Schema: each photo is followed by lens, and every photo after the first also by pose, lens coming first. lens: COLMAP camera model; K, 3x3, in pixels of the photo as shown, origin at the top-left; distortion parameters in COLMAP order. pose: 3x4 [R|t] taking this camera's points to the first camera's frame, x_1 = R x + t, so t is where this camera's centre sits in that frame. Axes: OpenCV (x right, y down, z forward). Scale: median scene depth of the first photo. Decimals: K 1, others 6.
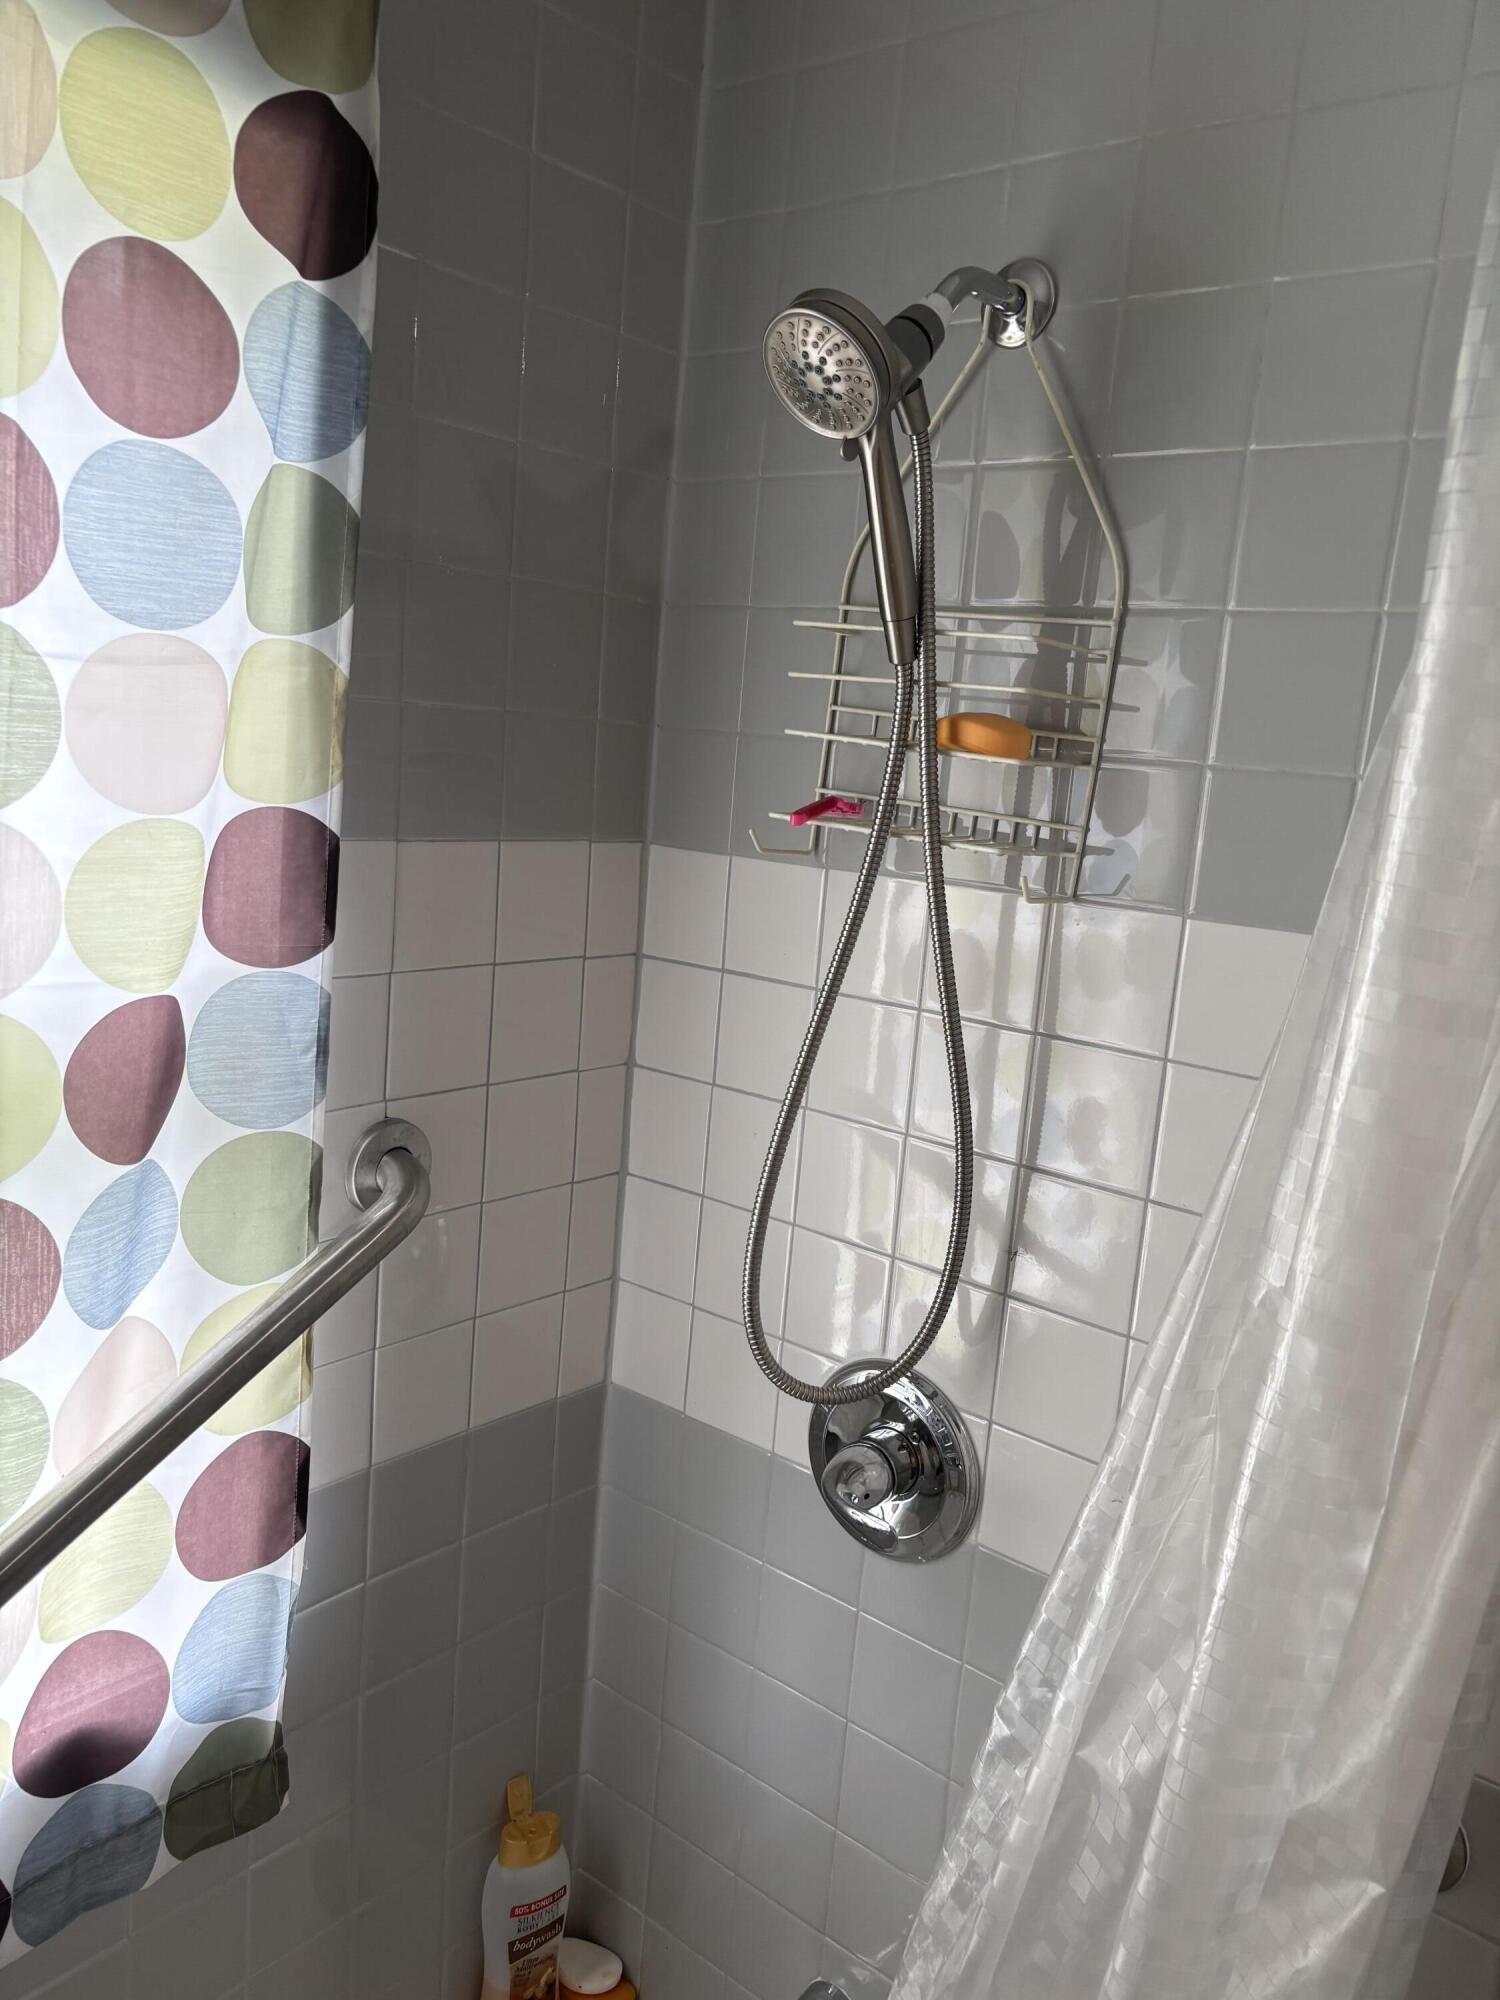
lens RADIAL K [[1542.6, 0, 751.4], [0, 1542.6, 1009.1], [0, 0, 1]] dist [0.011846, -0.009334]
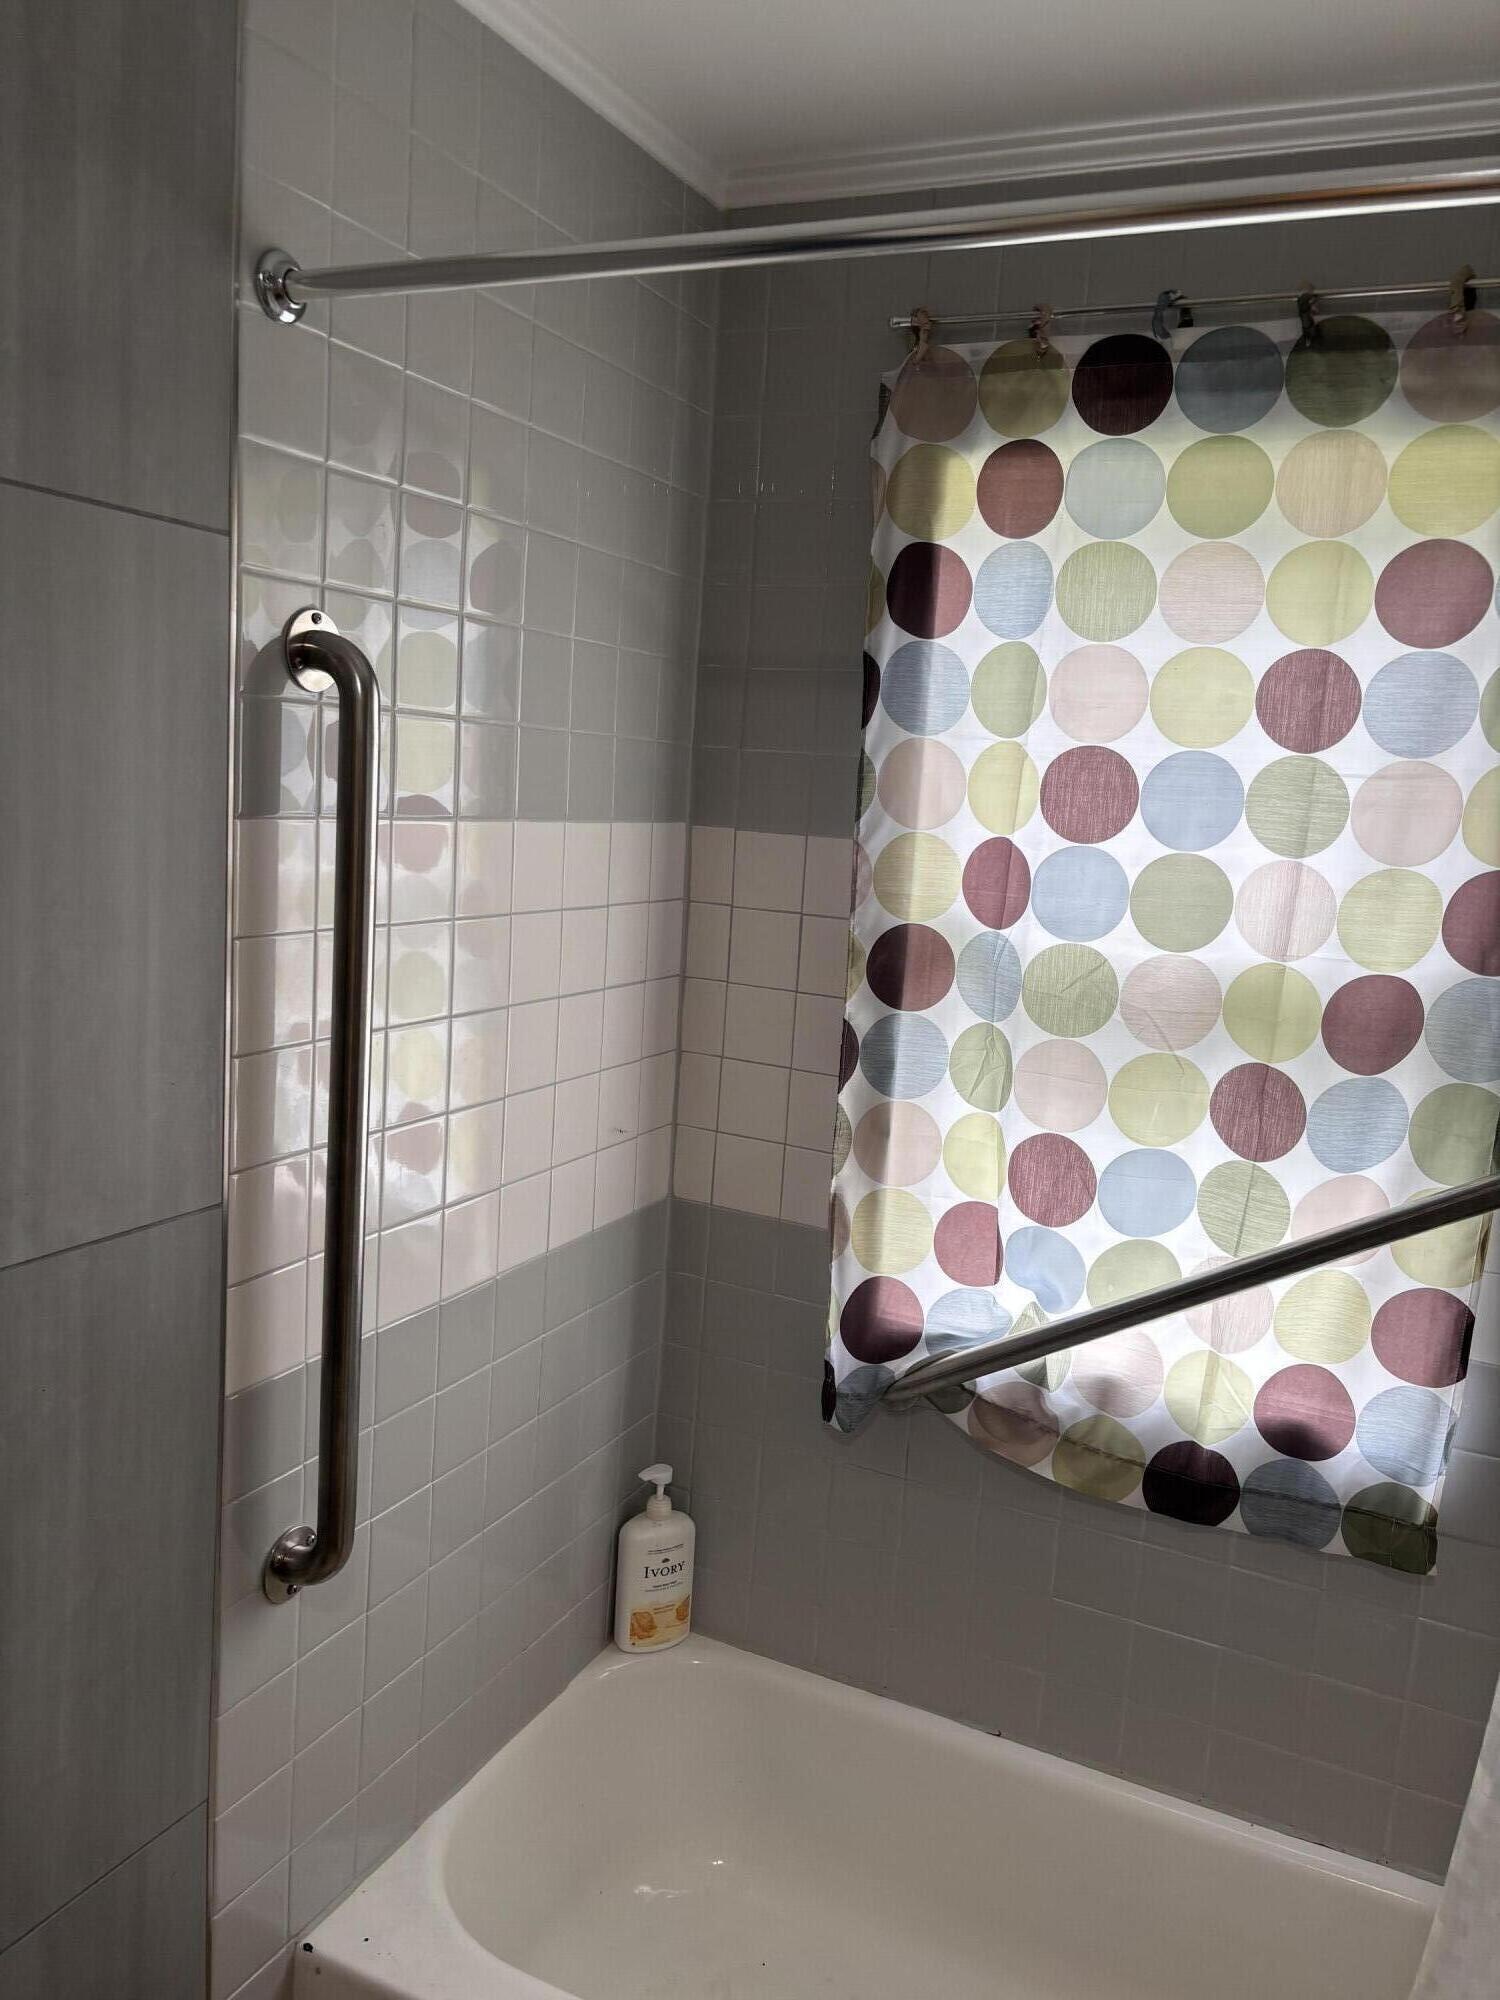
lens RADIAL K [[1542.6, 0, 747.1], [0, 1542.6, 1001.2], [0, 0, 1]] dist [0.011846, -0.009334]
pose [[0.235790, 0.075448, -0.968871, 0.986825], [-0.215774, 0.976160, 0.023504, 0.118628], [0.947547, 0.203515, 0.246449, -0.052701]]
